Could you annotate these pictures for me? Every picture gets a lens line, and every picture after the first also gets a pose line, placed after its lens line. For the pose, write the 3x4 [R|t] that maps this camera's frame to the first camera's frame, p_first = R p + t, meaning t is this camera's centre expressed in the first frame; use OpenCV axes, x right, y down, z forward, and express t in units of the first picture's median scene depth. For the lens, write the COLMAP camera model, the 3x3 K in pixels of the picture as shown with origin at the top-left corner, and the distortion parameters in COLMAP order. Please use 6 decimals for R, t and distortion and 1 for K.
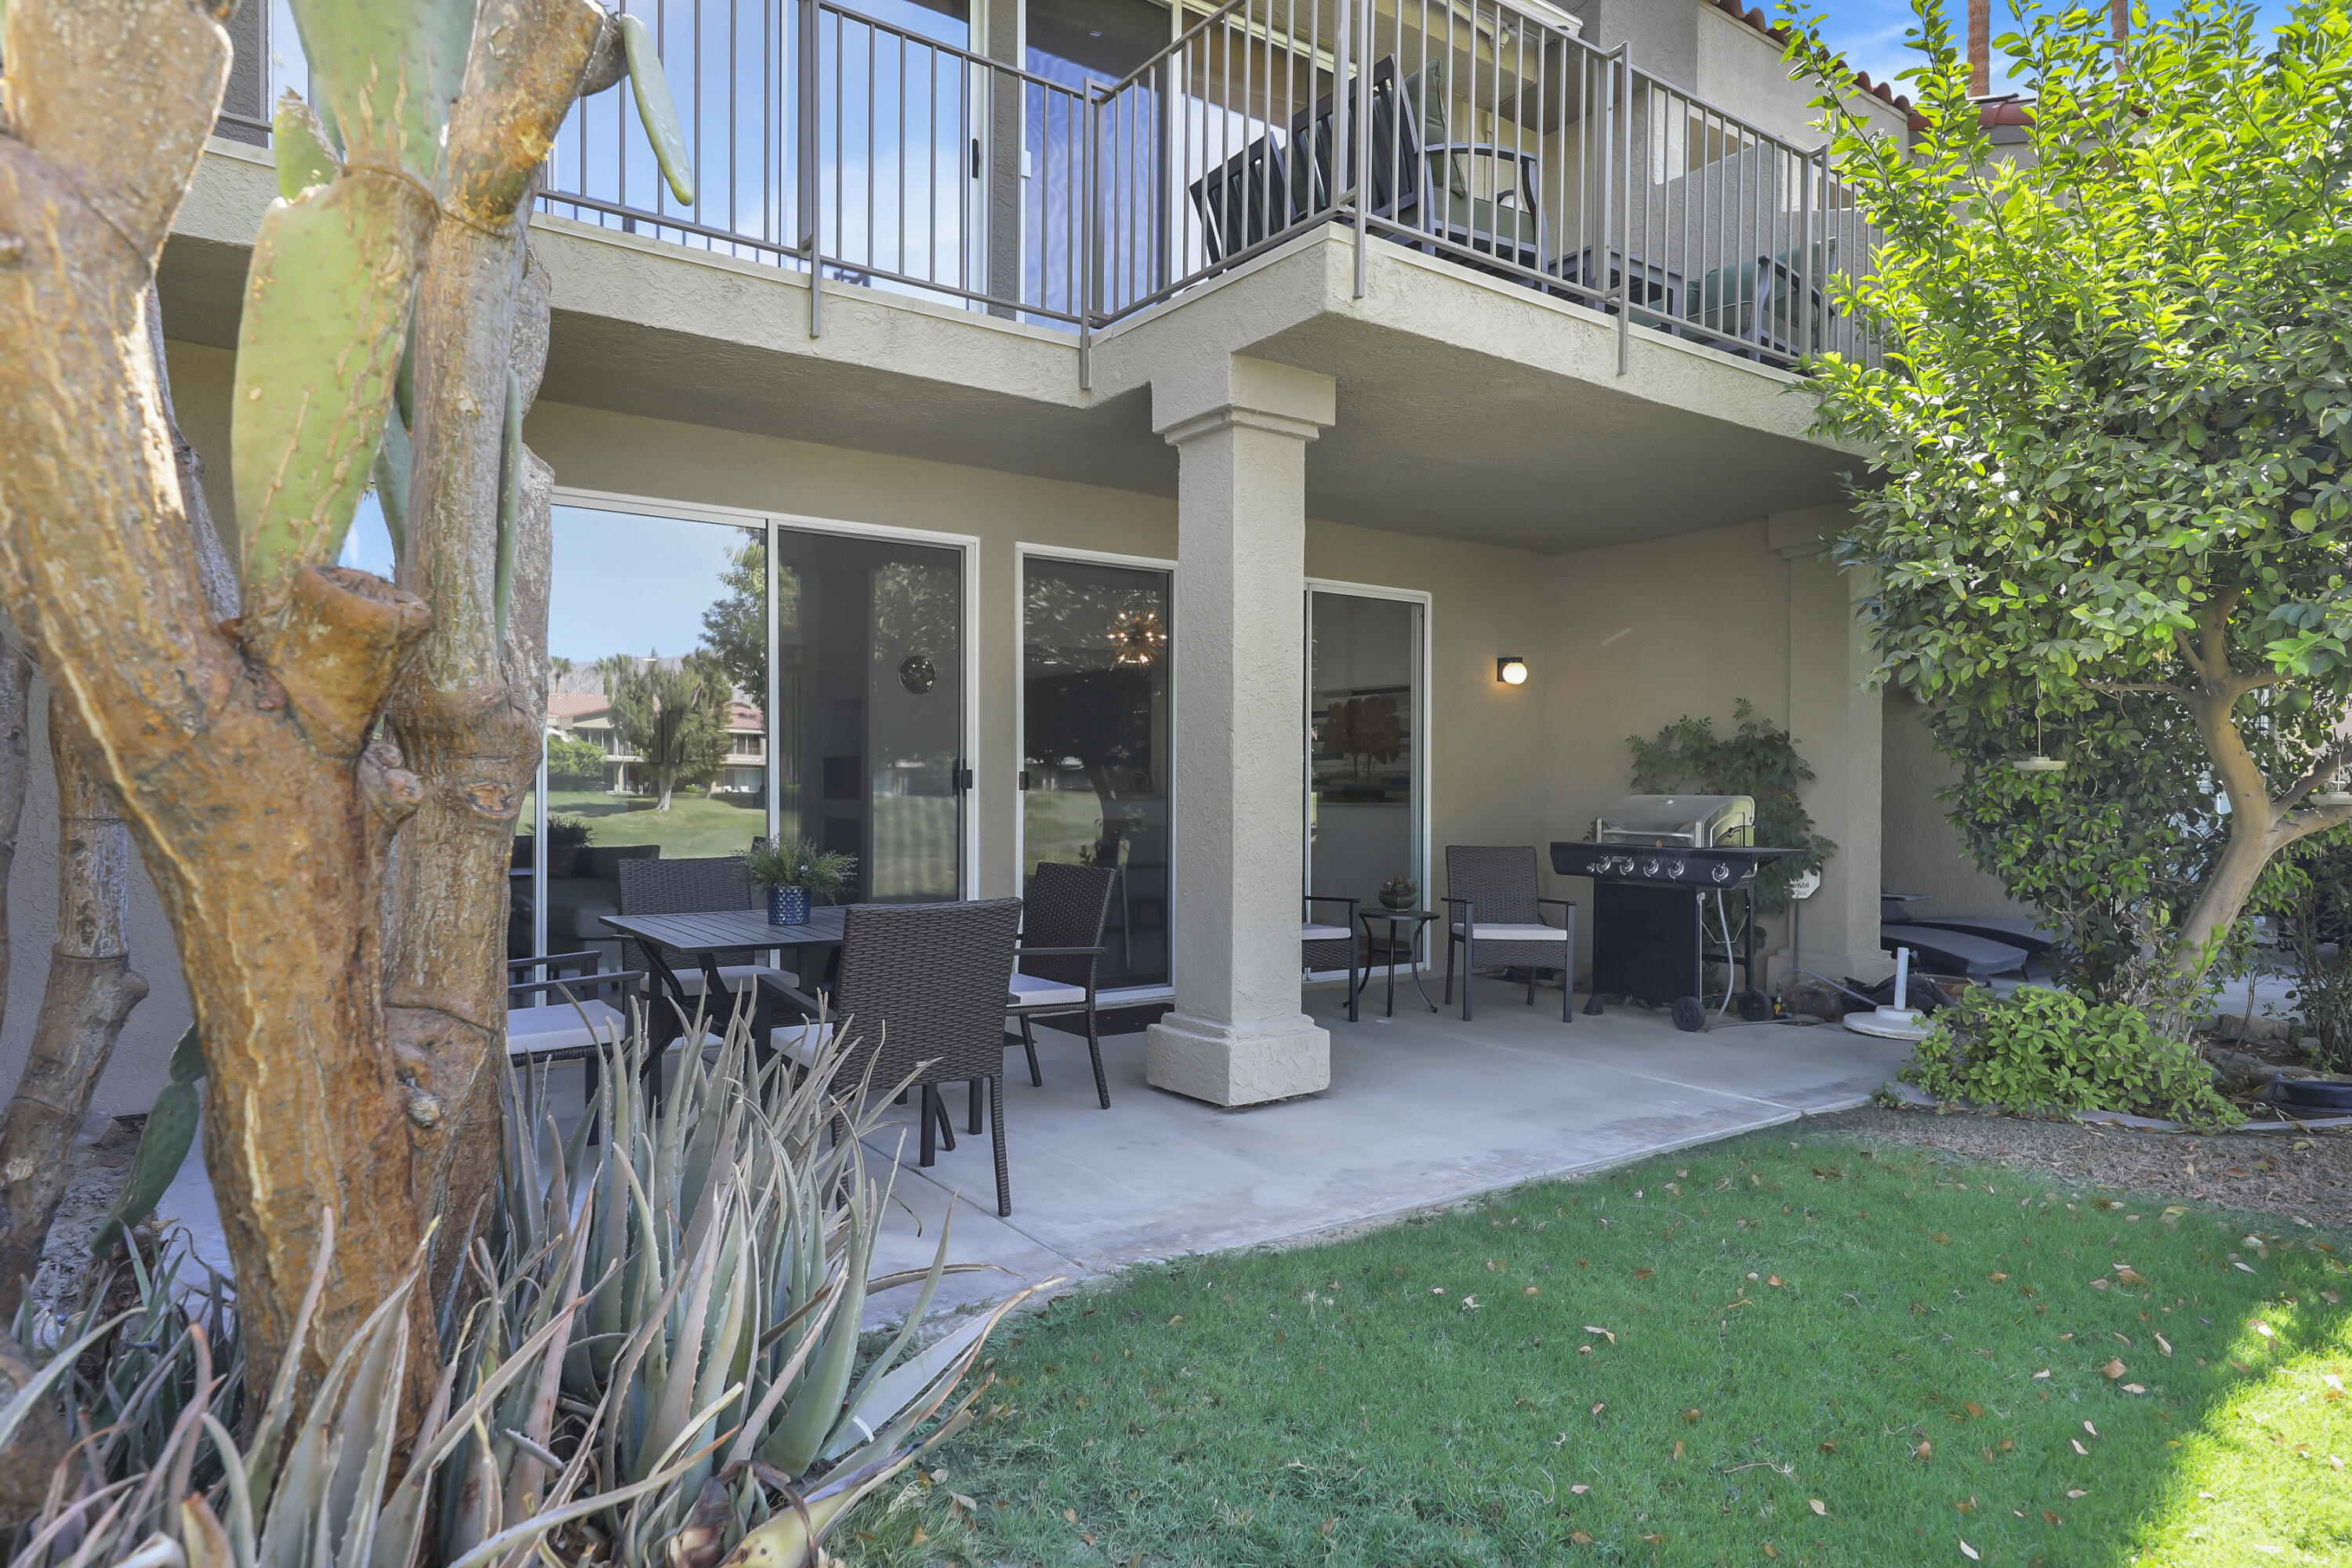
lens RADIAL K [[1434.9, 0, 1177.3], [0, 1434.9, 789.5], [0, 0, 1]] dist [0.002863, 0.000264]
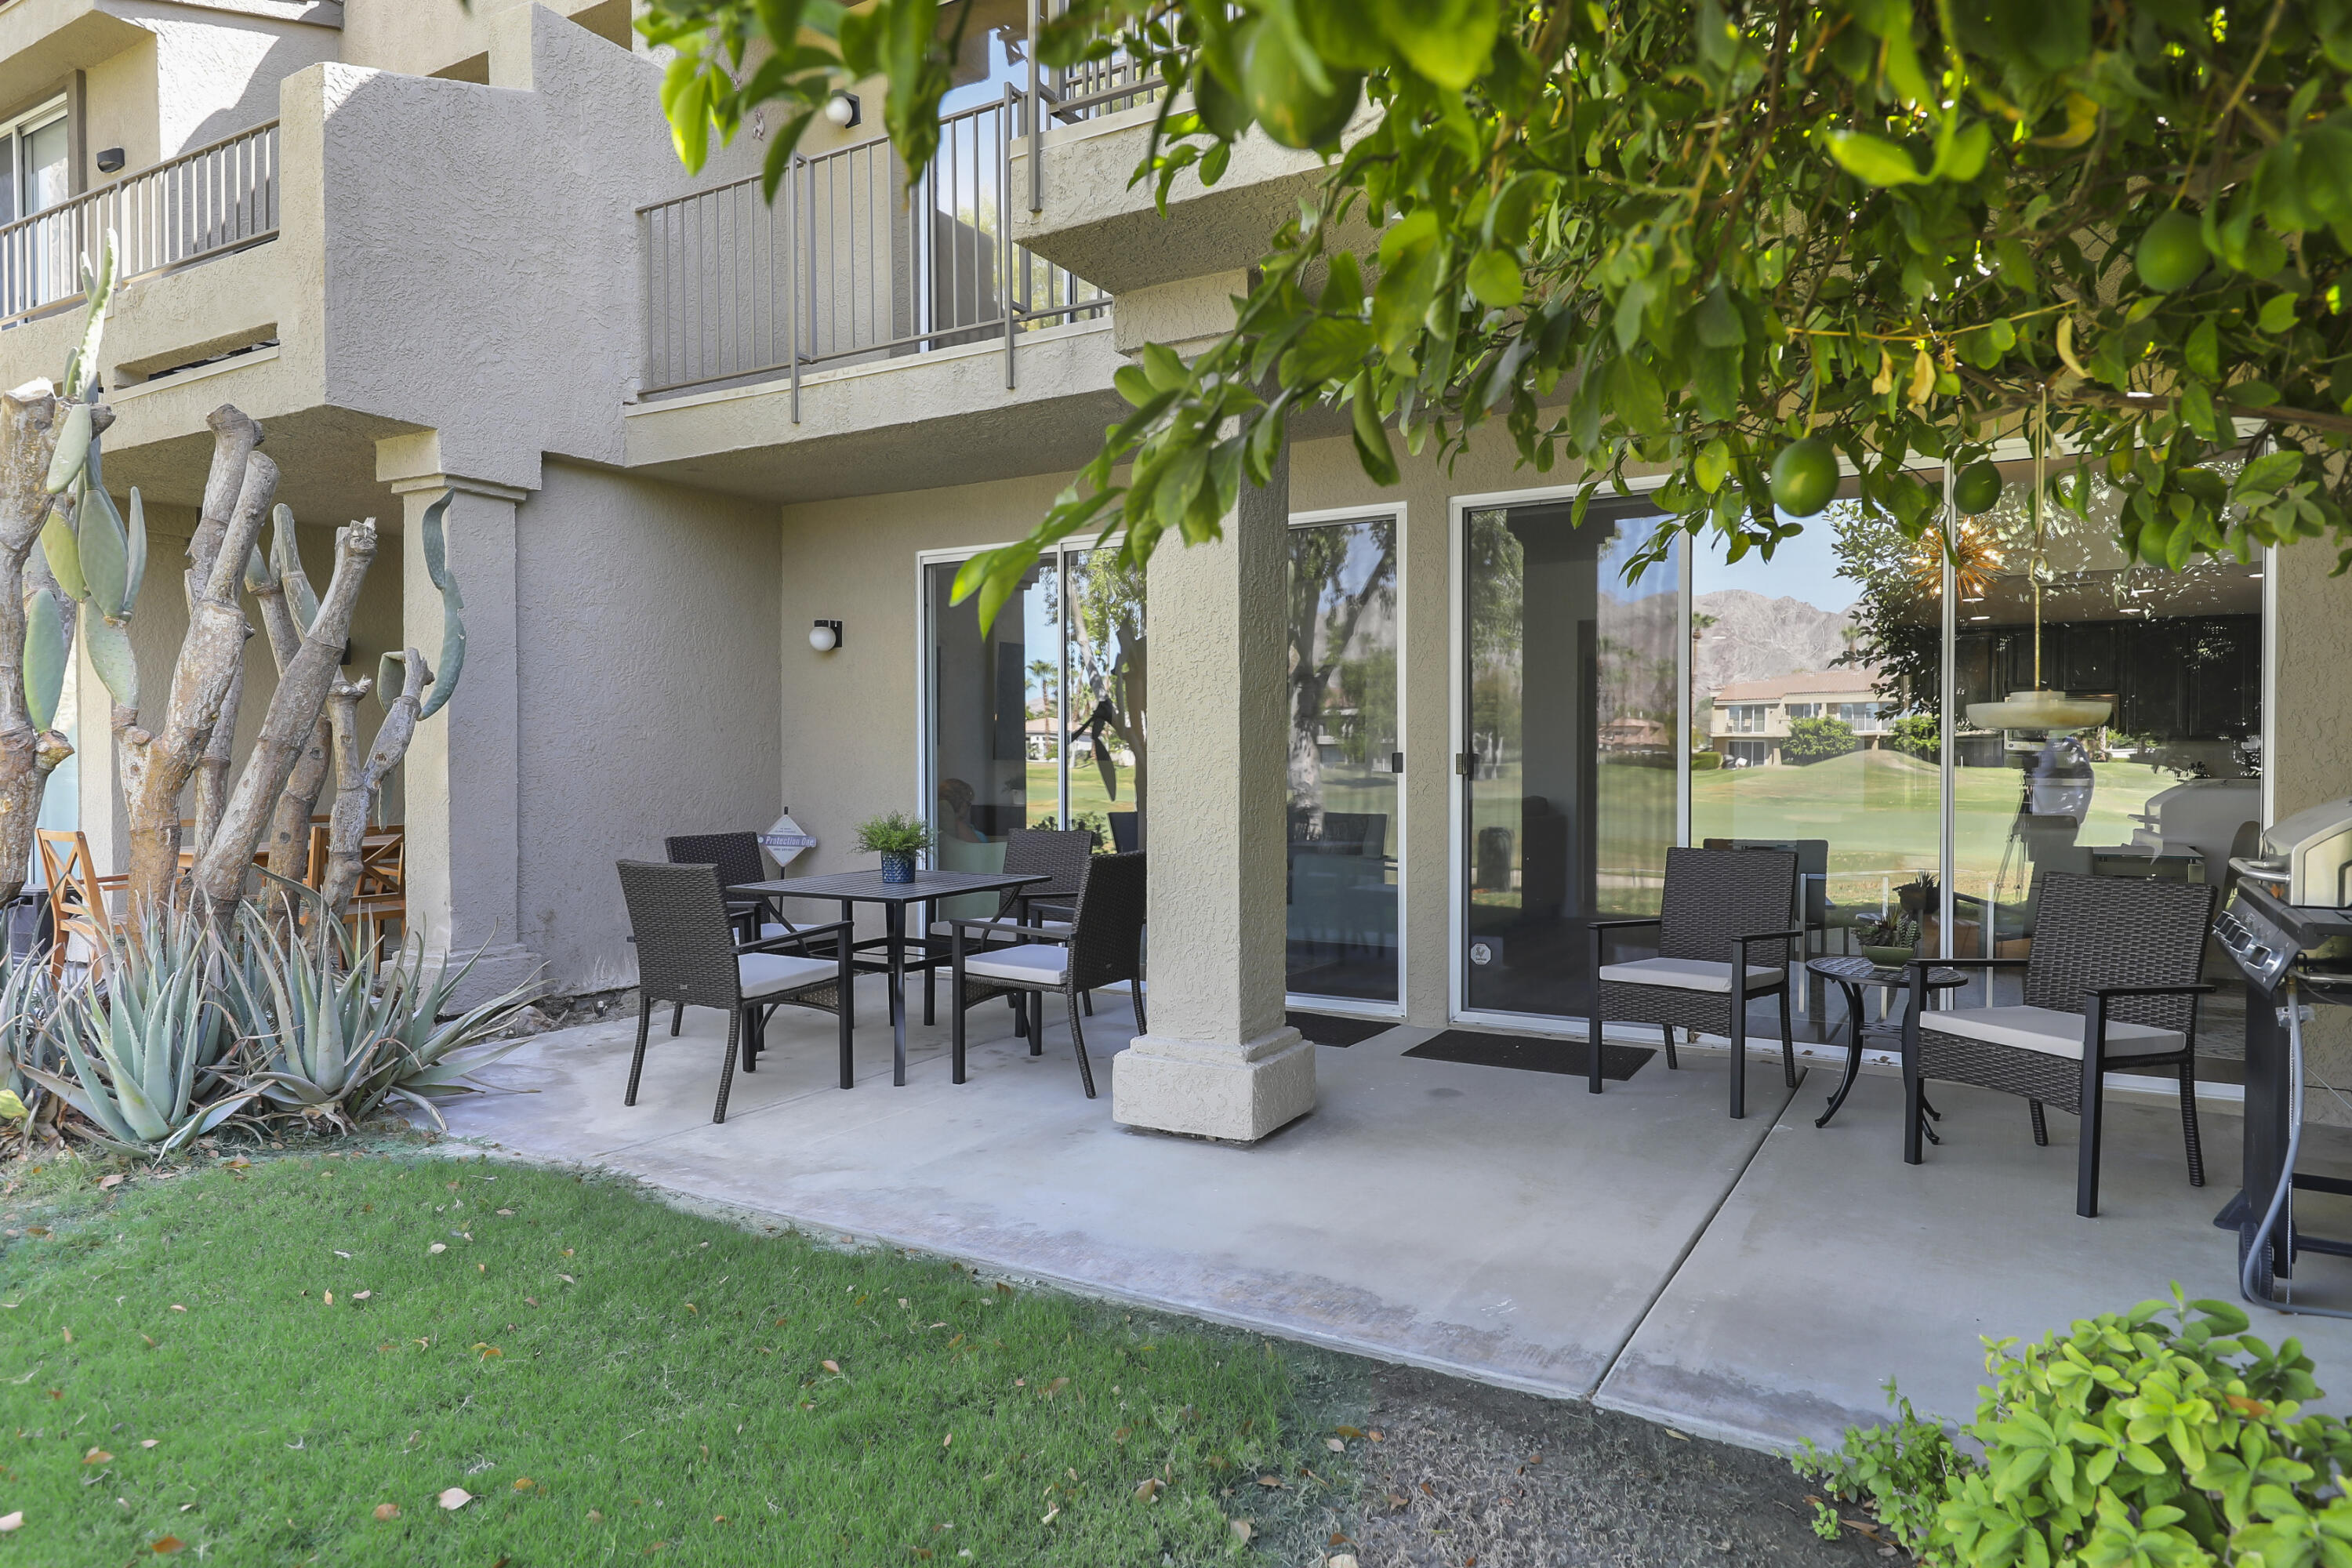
lens RADIAL K [[1434.9, 0, 1179.2], [0, 1434.9, 778.6], [0, 0, 1]] dist [0.002863, 0.000264]
pose [[0.395419, 0.010724, -0.918438, 1.075942], [-0.002040, 0.999940, 0.010797, -0.010307], [0.918498, -0.002396, 0.395417, 0.815745]]
